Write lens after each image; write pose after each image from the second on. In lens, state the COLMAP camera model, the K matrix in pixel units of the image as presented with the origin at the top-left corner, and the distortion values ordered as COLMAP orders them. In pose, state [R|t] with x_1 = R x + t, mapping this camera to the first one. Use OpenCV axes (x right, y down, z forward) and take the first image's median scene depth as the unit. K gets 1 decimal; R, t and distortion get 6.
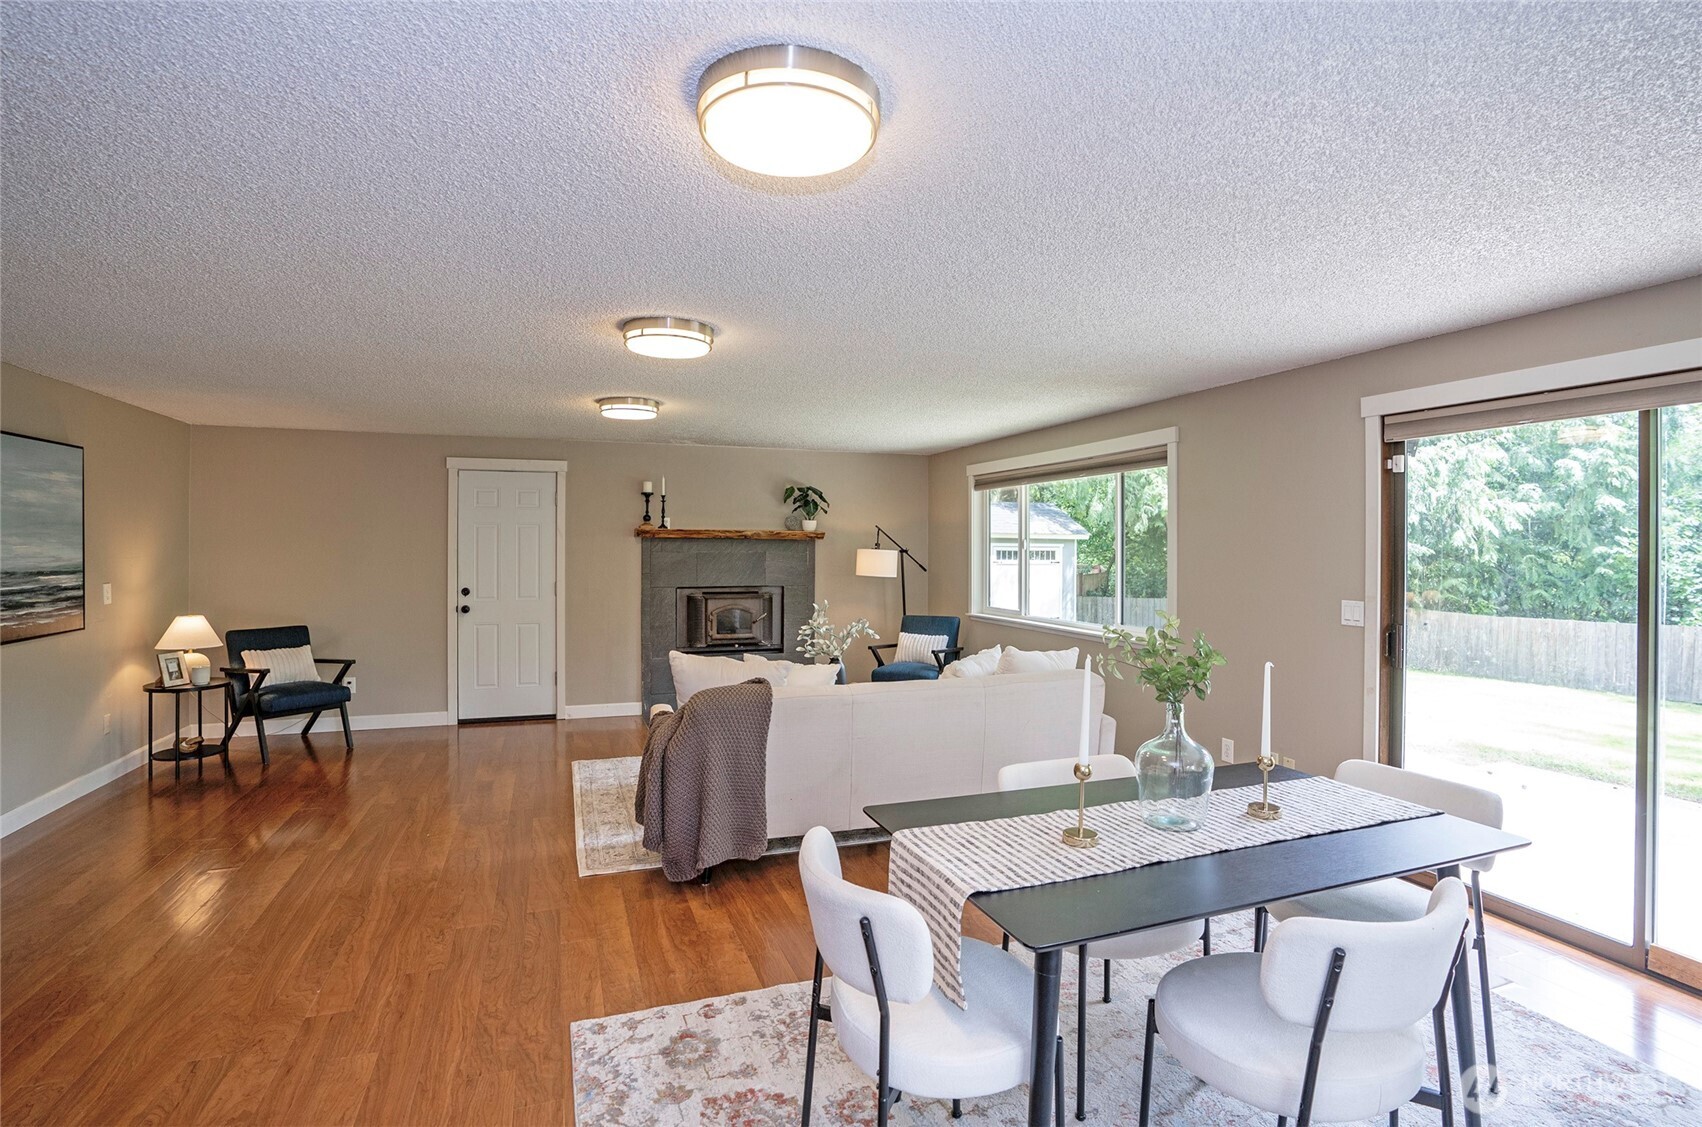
lens RADIAL K [[787.3, 0, 843.3], [0, 787.3, 543.3], [0, 0, 1]] dist [-0.025993, 0.000577]
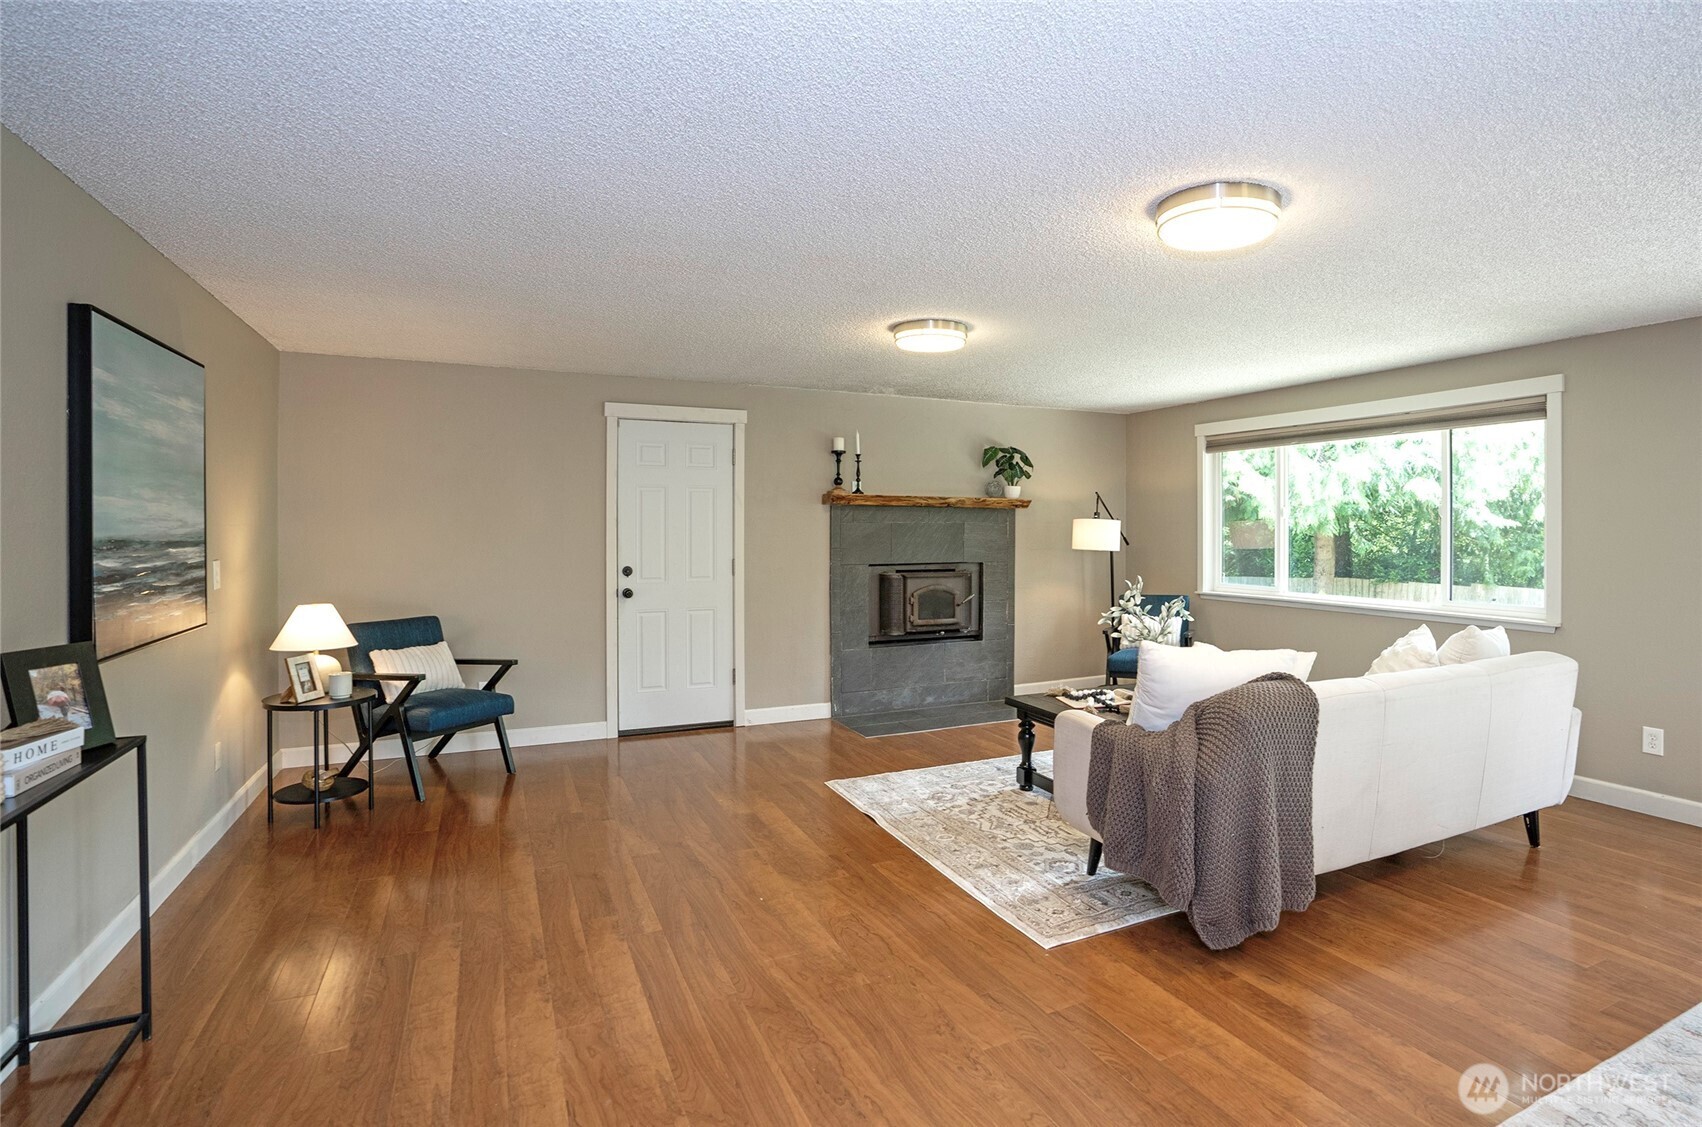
lens RADIAL K [[819.8, 0, 900.2], [0, 819.8, 516.5], [0, 0, 1]] dist [-0.035896, 0.000221]
pose [[0.992591, 0.000650, 0.121500, -0.344257], [0.000350, 0.999966, -0.008209, 0.014719], [-0.121502, 0.008191, 0.992557, 0.153623]]
